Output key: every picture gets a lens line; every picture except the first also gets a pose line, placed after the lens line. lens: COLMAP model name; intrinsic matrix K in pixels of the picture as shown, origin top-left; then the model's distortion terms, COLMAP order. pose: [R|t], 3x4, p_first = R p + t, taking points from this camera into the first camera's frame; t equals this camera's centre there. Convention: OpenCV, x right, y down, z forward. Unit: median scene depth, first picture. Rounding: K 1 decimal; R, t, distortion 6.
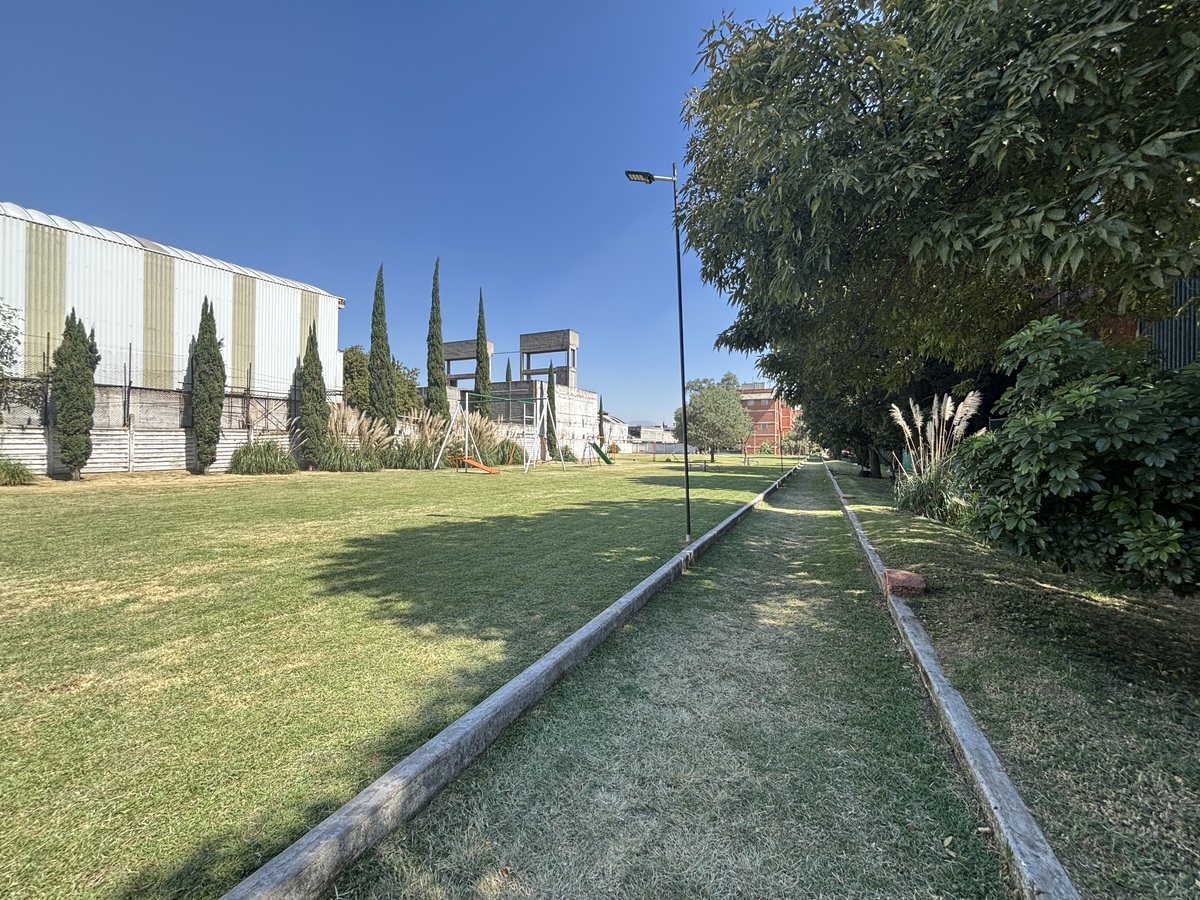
lens RADIAL K [[486.1, 0, 598.4], [0, 486.1, 447.6], [0, 0, 1]] dist [-0.000907, 0.001062]
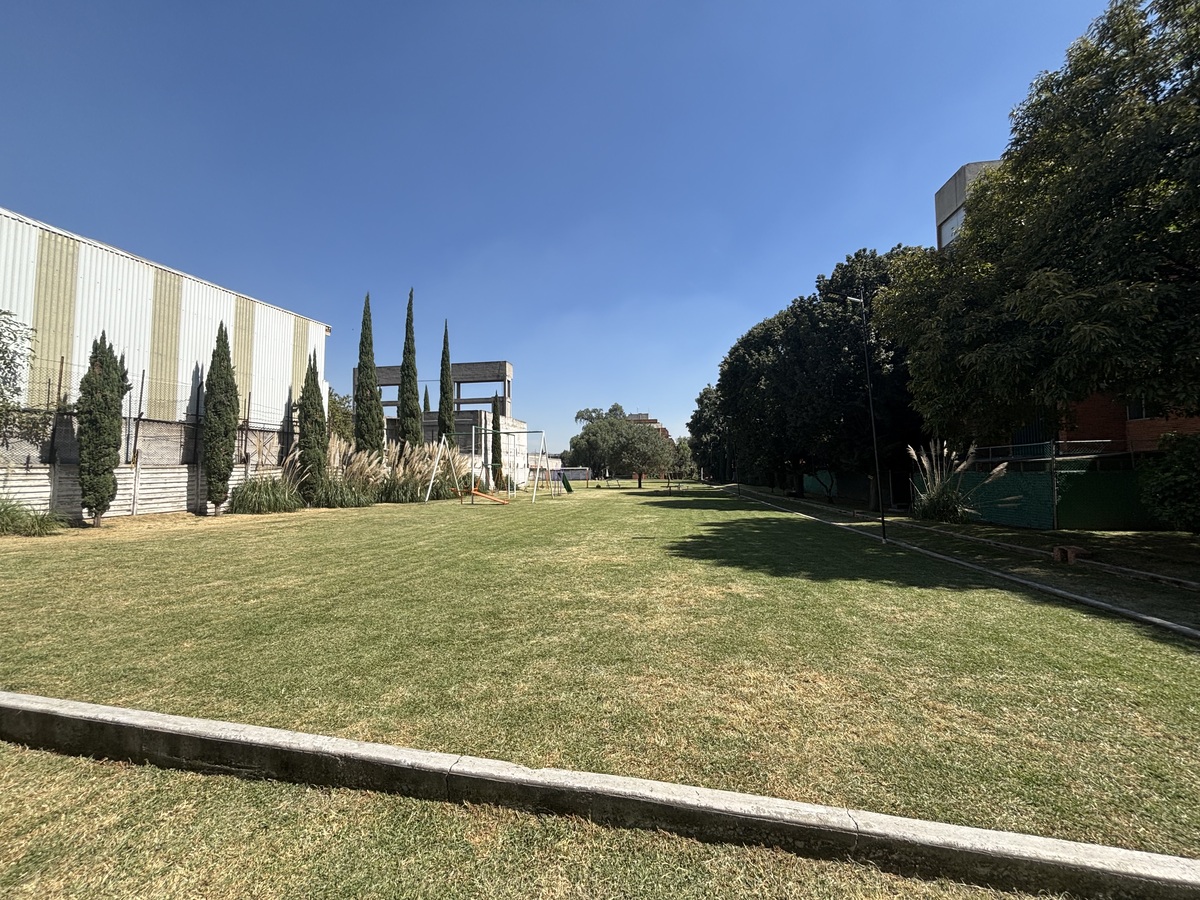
lens RADIAL K [[486.1, 0, 603.8], [0, 486.1, 448.3], [0, 0, 1]] dist [-0.000907, 0.001062]
pose [[0.960278, -0.000497, 0.279044, -0.414416], [0.015289, 0.998590, -0.050835, -0.013675], [-0.278626, 0.053082, 0.958932, -0.083331]]
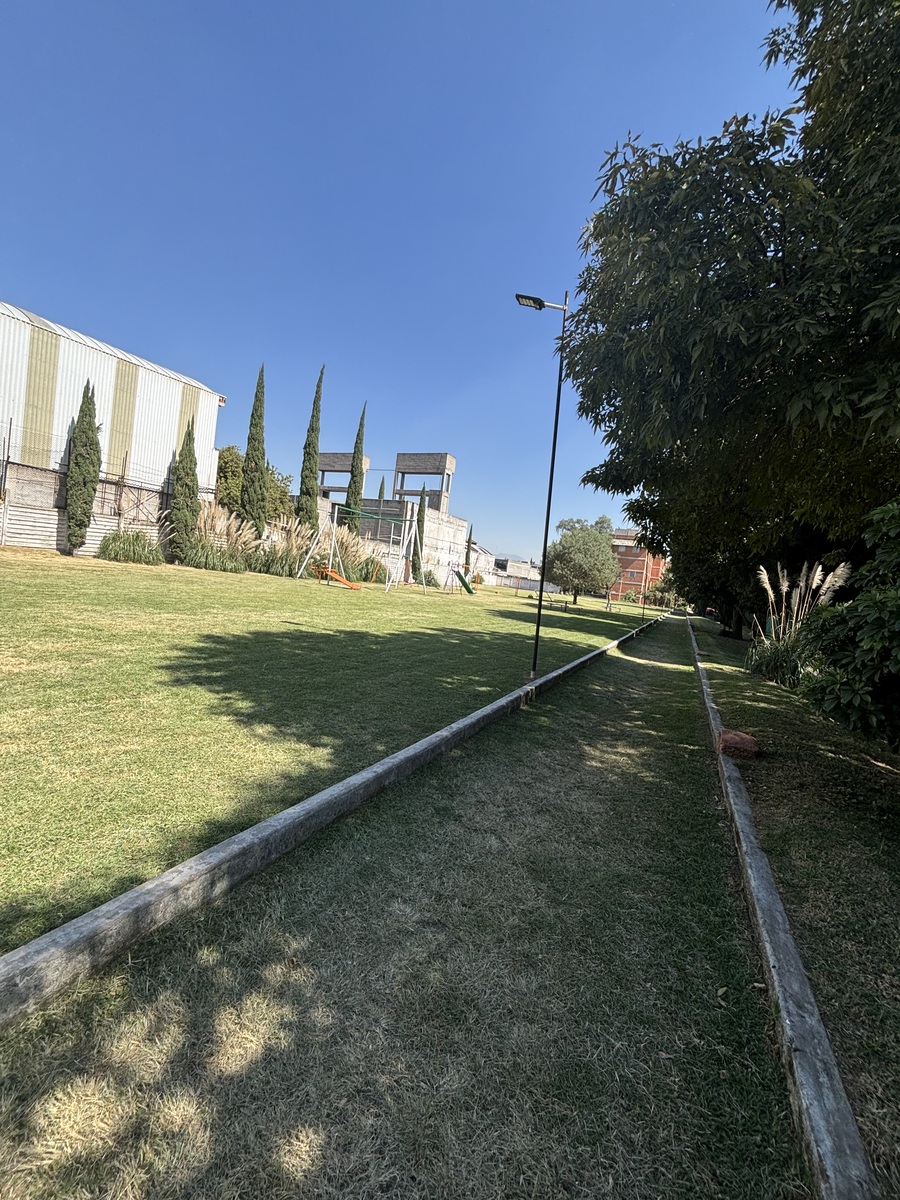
lens RADIAL K [[486.1, 0, 451.0], [0, 486.1, 597.9], [0, 0, 1]] dist [-0.000907, 0.001062]
pose [[0.992776, 0.118302, -0.020020, 0.006854], [-0.117236, 0.991946, 0.047947, 0.000240], [0.025531, -0.045254, 0.998649, -0.000257]]
